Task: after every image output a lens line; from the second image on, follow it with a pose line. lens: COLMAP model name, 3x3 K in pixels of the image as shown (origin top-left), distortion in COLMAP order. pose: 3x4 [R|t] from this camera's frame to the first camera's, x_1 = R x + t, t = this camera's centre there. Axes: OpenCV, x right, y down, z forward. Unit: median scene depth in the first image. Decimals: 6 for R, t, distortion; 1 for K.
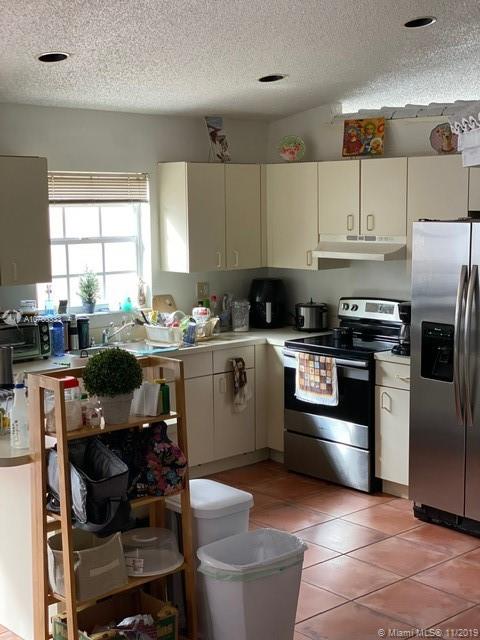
lens RADIAL K [[951.0, 0, 238.9], [0, 951.0, 332.3], [0, 0, 1]] dist [0.153354, -0.041669]
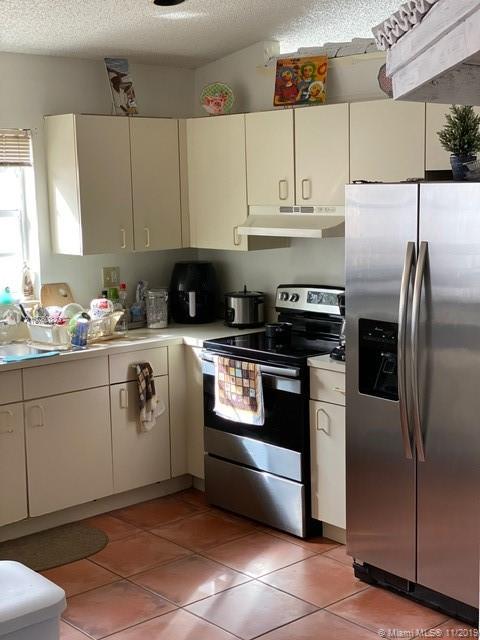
lens RADIAL K [[962.8, 0, 240.0], [0, 962.8, 320.0], [0, 0, 1]] dist [0.185895, -0.505414]
pose [[0.999906, -0.007677, -0.011376, 0.088045], [0.007722, 0.999962, 0.003932, -0.011218], [0.011345, -0.004019, 0.999928, 0.203193]]
